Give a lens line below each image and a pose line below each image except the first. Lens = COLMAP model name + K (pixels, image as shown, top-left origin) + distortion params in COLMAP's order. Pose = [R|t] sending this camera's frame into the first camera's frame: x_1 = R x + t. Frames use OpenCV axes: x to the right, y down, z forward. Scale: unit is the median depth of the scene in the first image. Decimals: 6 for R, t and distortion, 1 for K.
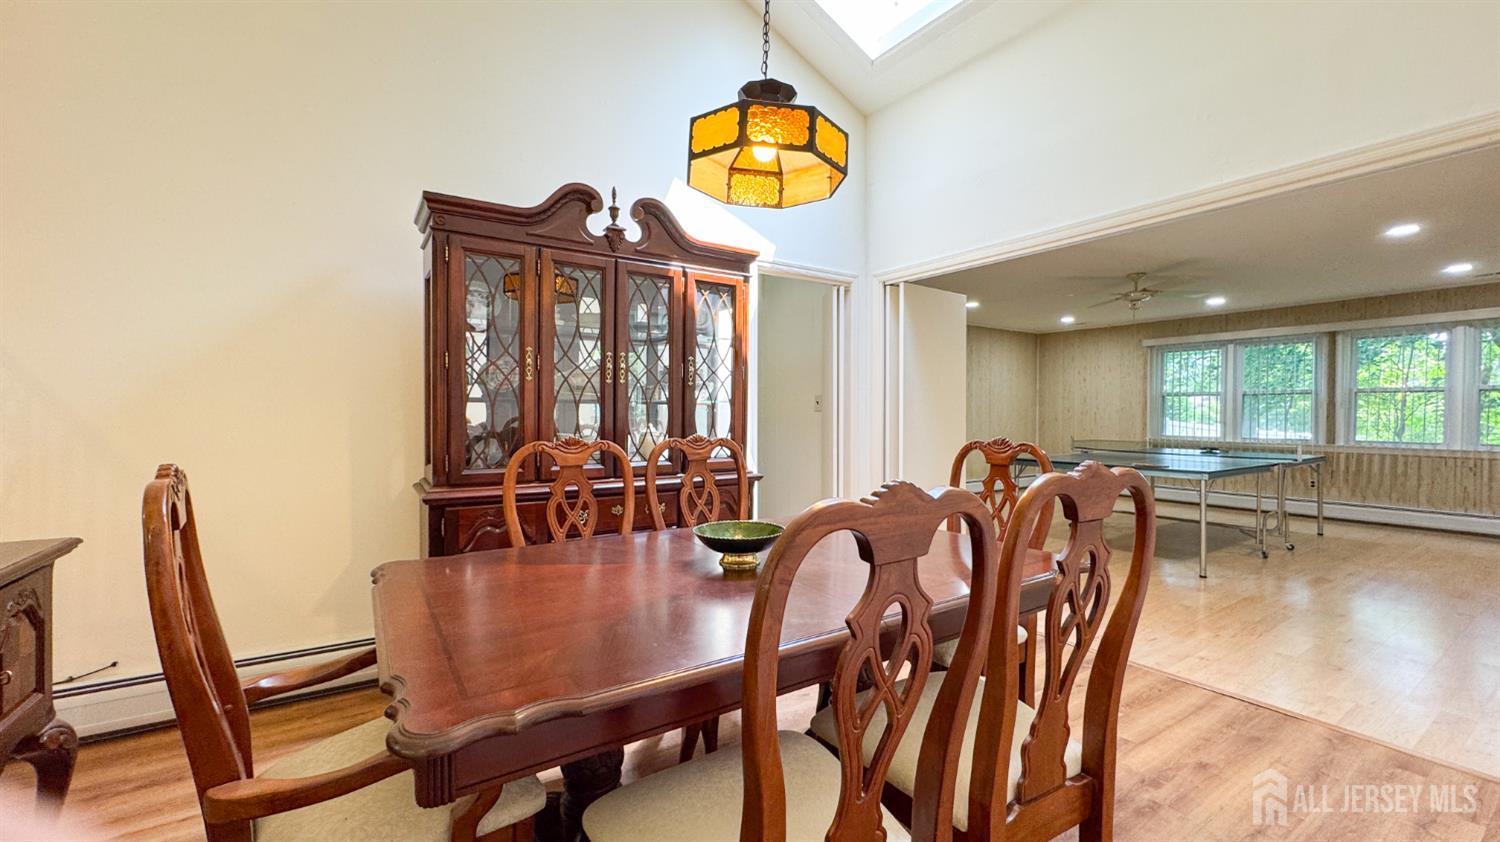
lens RADIAL K [[603.9, 0, 750.8], [0, 603.9, 424.9], [0, 0, 1]] dist [-0.000767, 0.000647]
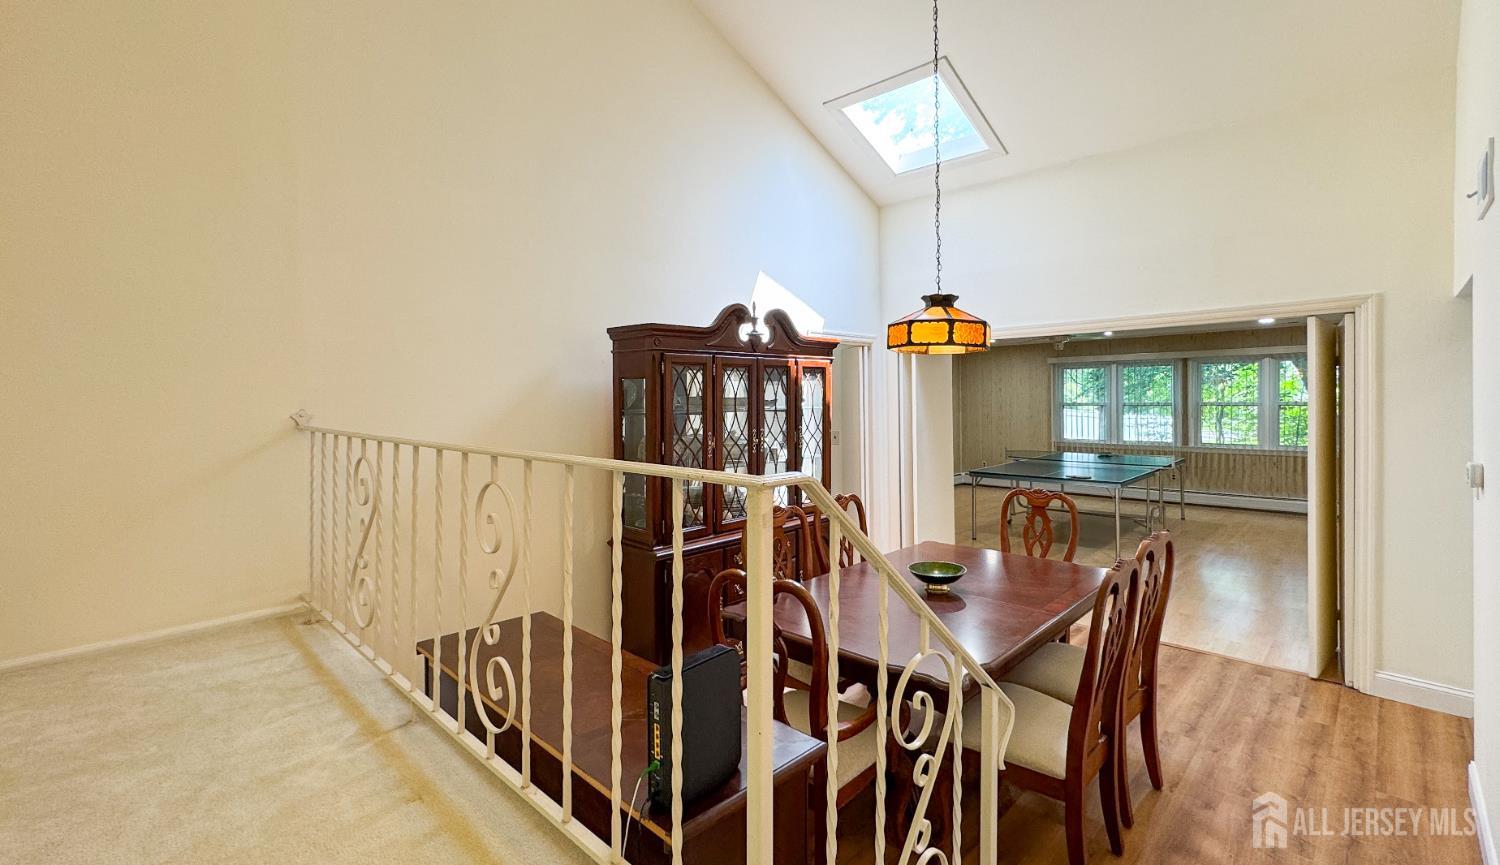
lens RADIAL K [[645.7, 0, 768.4], [0, 645.7, 412.3], [0, 0, 1]] dist [-0.001110, -0.000190]
pose [[0.975874, -0.021544, 0.217270, -0.237167], [0.020677, 0.999767, 0.006264, -0.077143], [-0.217354, -0.001621, 0.976092, -0.172494]]
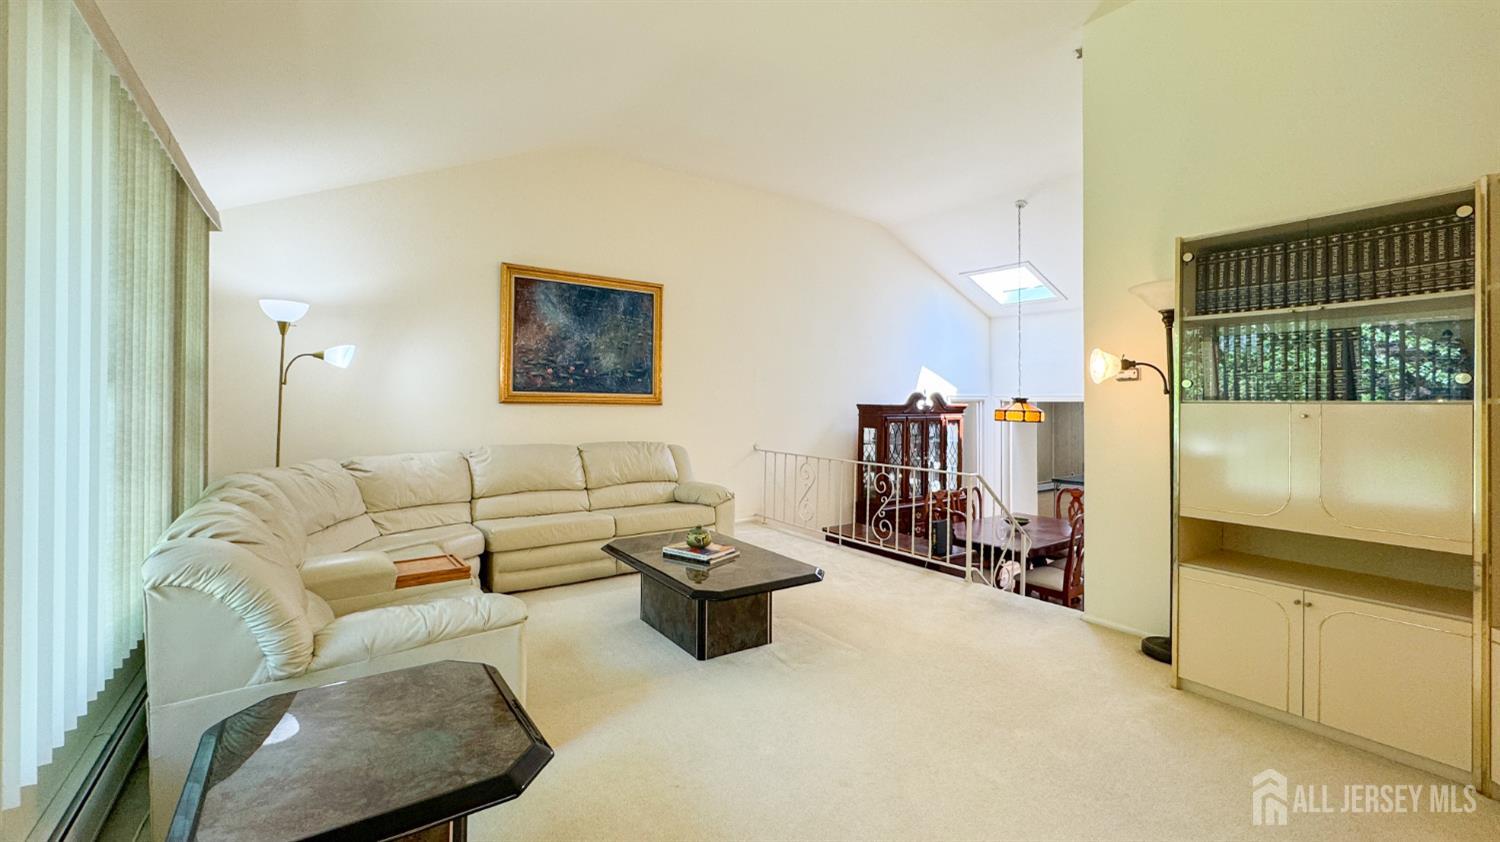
lens RADIAL K [[603.9, 0, 753.4], [0, 603.9, 392.5], [0, 0, 1]] dist [-0.000767, 0.000647]
pose [[0.999699, 0.003385, 0.024305, -0.489147], [-0.002715, 0.999617, -0.027543, -0.143837], [-0.024389, 0.027469, 0.999325, -0.759801]]
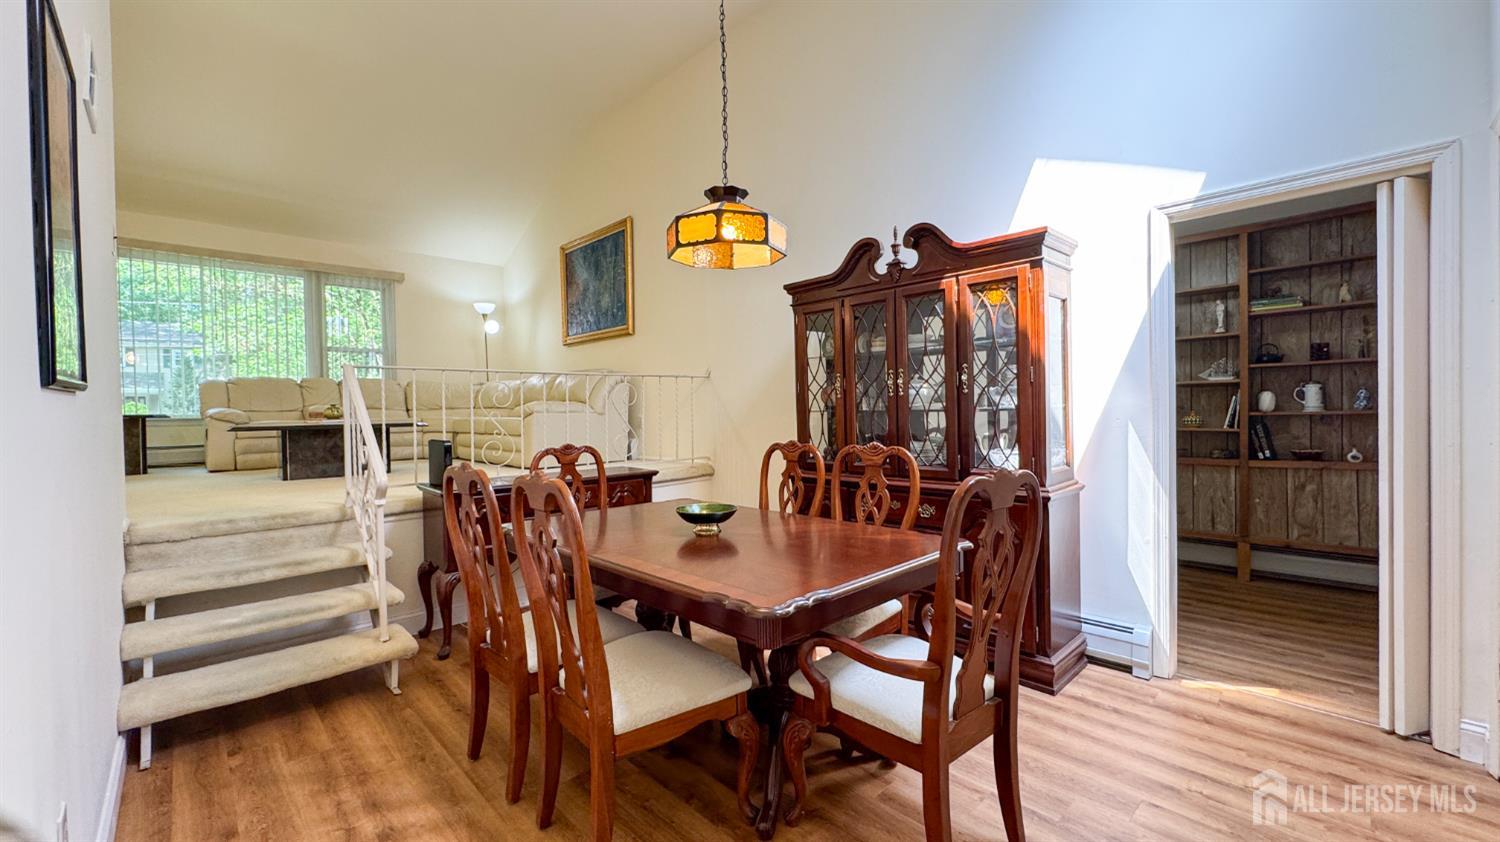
lens RADIAL K [[603.9, 0, 742.9], [0, 603.9, 420.7], [0, 0, 1]] dist [-0.000767, 0.000647]
pose [[0.172709, 0.006063, -0.984954, 0.409354], [-0.001109, 0.999982, 0.005961, -0.013251], [0.984972, 0.000063, 0.172712, 0.240858]]
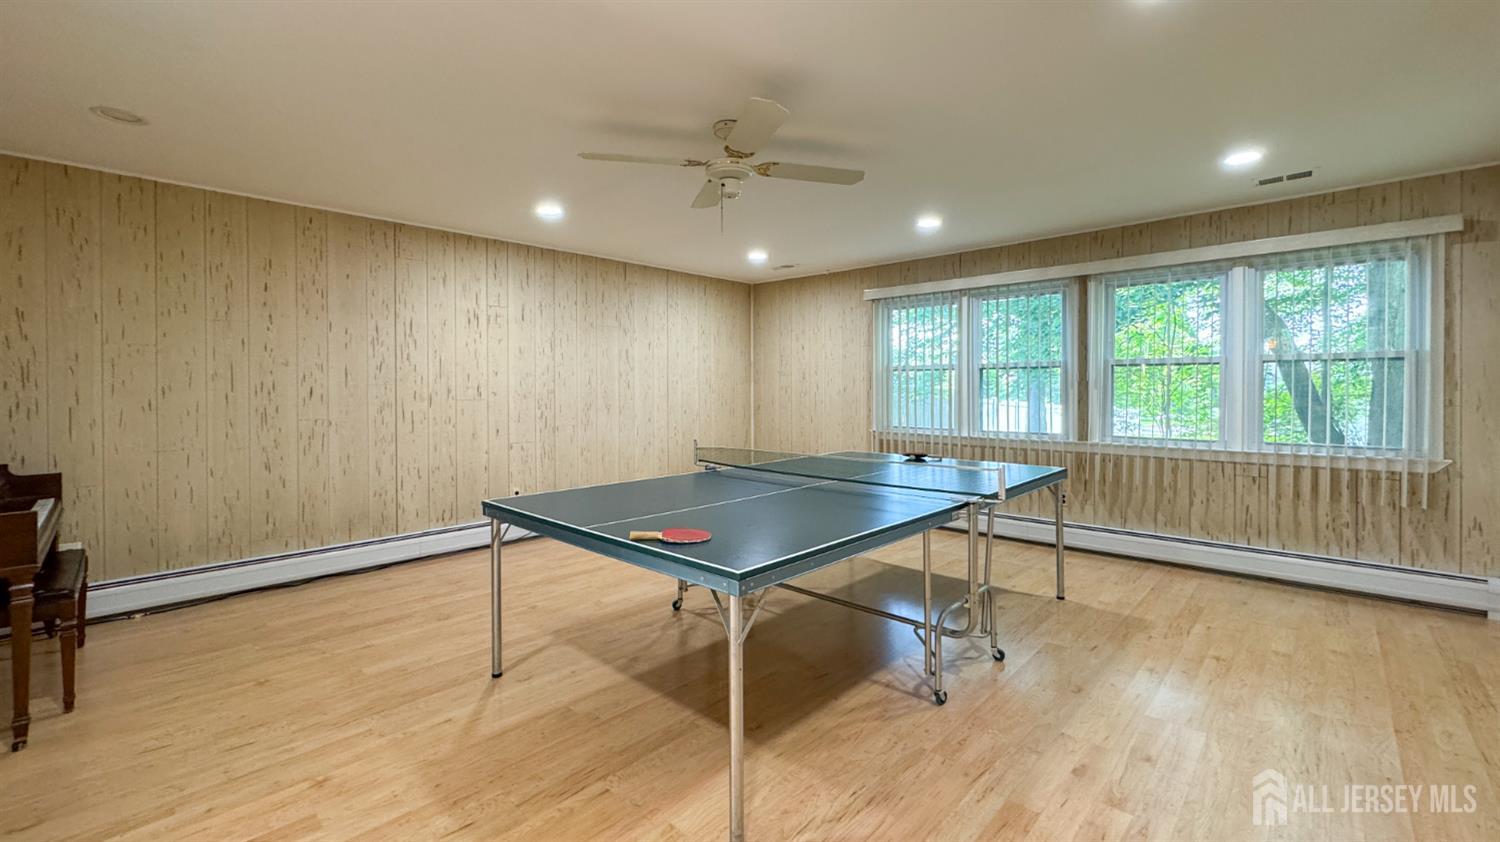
lens RADIAL K [[603.9, 0, 756.1], [0, 603.9, 394.6], [0, 0, 1]] dist [-0.000767, 0.000647]
pose [[0.974824, -0.007307, 0.222855, 0.524280], [0.009288, 0.999926, -0.007843, -0.021477], [-0.222781, 0.009716, 0.974820, 0.487013]]
